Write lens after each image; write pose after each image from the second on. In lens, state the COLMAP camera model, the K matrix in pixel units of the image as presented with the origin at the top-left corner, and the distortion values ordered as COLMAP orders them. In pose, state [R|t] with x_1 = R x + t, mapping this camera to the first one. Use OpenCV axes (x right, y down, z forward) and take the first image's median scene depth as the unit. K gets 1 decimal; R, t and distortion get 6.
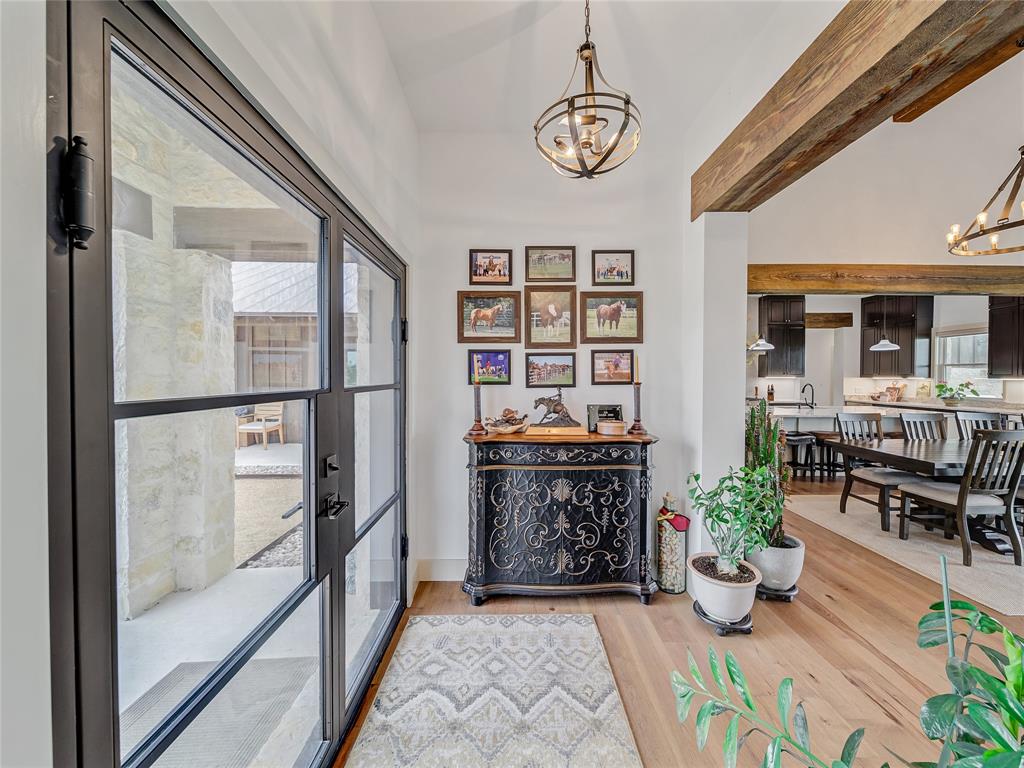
lens RADIAL K [[401.6, 0, 516.1], [0, 401.6, 381.6], [0, 0, 1]] dist [-0.001008, -0.000537]
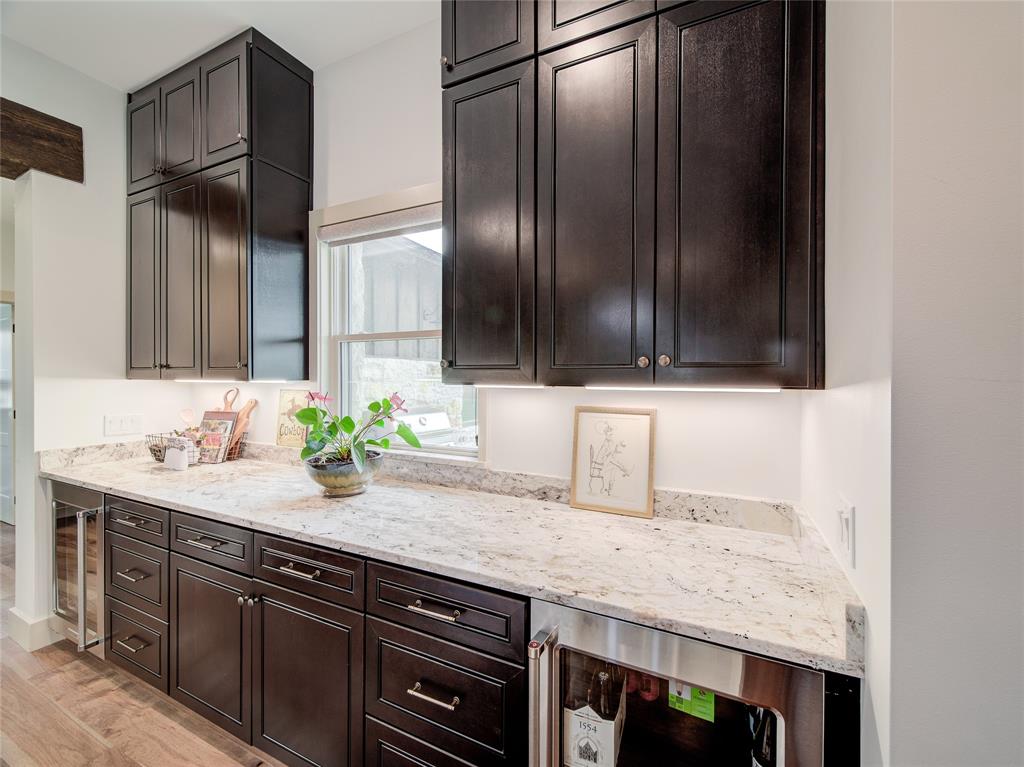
lens RADIAL K [[413.1, 0, 544.5], [0, 413.1, 378.2], [0, 0, 1]] dist [-0.000066, -0.000148]
pose [[0.421582, -0.006174, 0.906769, 0.834800], [0.009937, 0.999948, 0.002188, -0.009365], [-0.906736, 0.008088, 0.421621, 0.716868]]
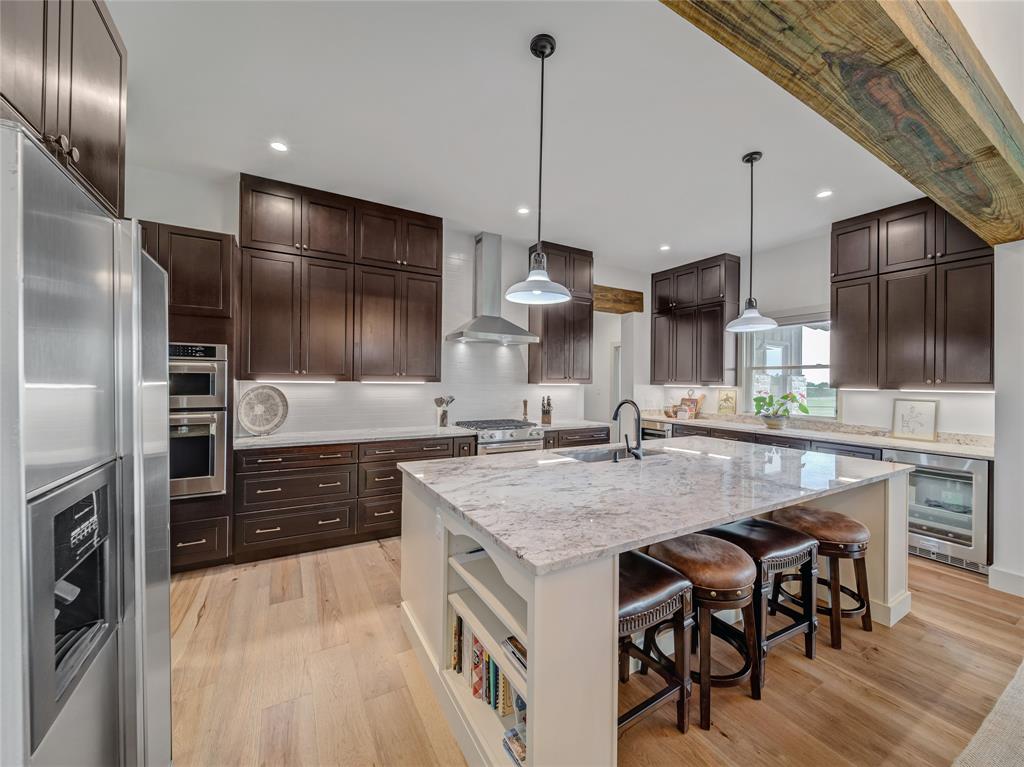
lens RADIAL K [[401.6, 0, 516.1], [0, 401.6, 381.1], [0, 0, 1]] dist [-0.001008, -0.000537]
pose [[0.868649, 0.007718, 0.495368, 0.346882], [-0.002280, 0.999930, -0.011581, -0.009020], [-0.495422, 0.008930, 0.868606, 0.582080]]
